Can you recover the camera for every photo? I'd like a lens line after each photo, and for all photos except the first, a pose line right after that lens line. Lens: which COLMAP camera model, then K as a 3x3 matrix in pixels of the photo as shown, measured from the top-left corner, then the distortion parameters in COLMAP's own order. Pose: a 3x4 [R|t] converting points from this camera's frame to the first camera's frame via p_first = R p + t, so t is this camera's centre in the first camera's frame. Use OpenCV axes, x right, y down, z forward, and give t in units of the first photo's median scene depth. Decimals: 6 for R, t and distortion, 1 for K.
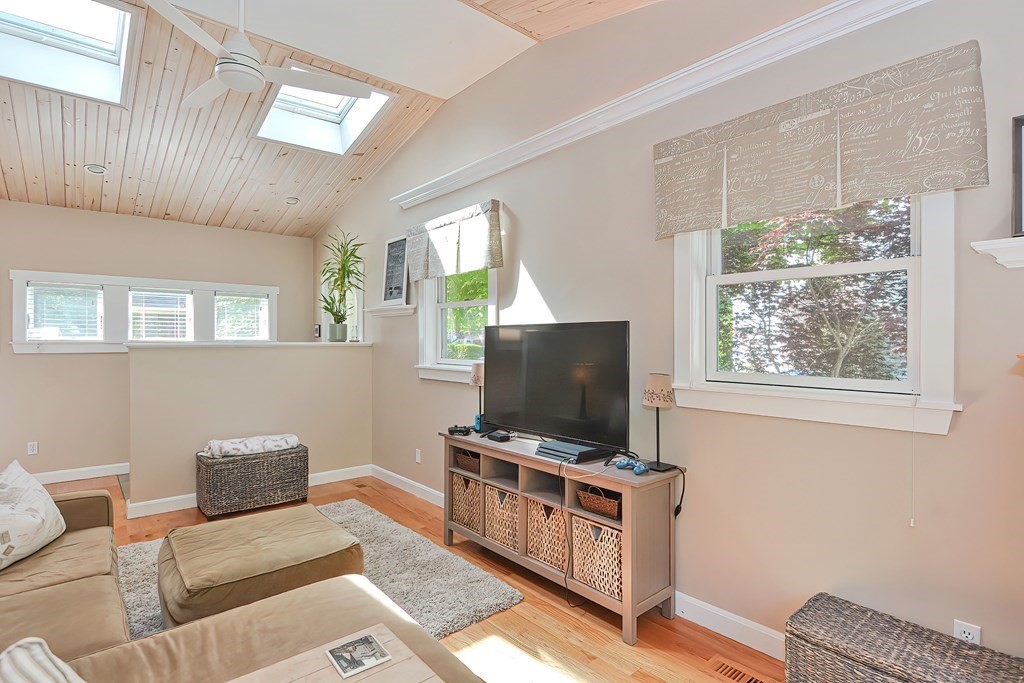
lens RADIAL K [[507.0, 0, 505.3], [0, 507.0, 341.2], [0, 0, 1]] dist [-0.005584, -0.002692]
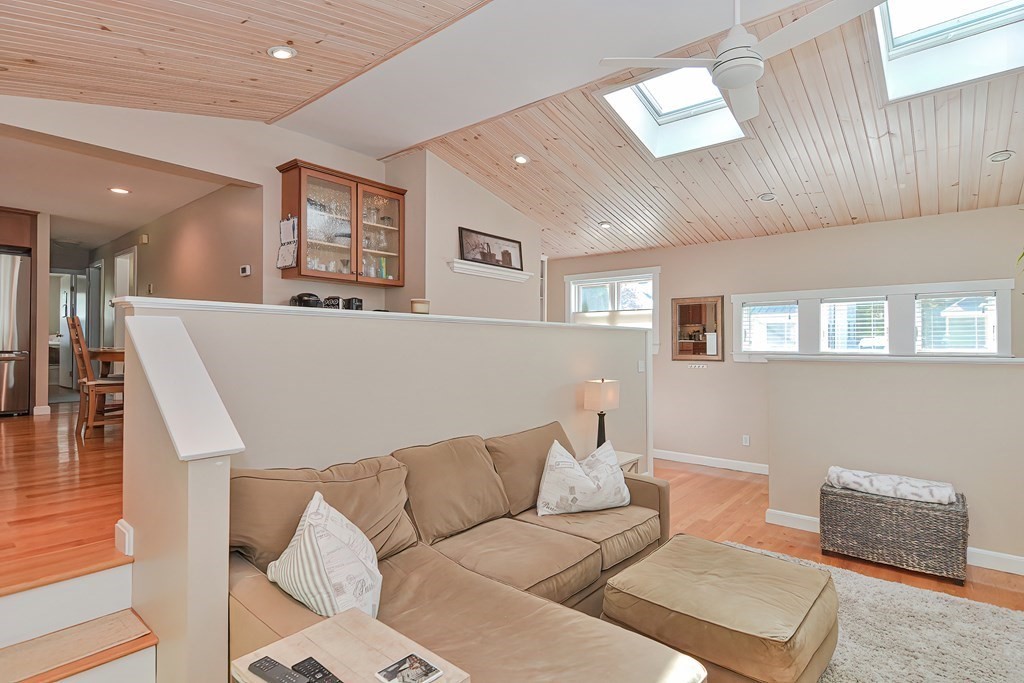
lens RADIAL K [[507.0, 0, 504.3], [0, 507.0, 342.6], [0, 0, 1]] dist [-0.005584, -0.002692]
pose [[0.160642, -0.007603, -0.986983, 0.201038], [-0.005565, 0.999947, -0.008609, -0.010360], [0.986997, 0.006876, 0.160591, 0.273567]]
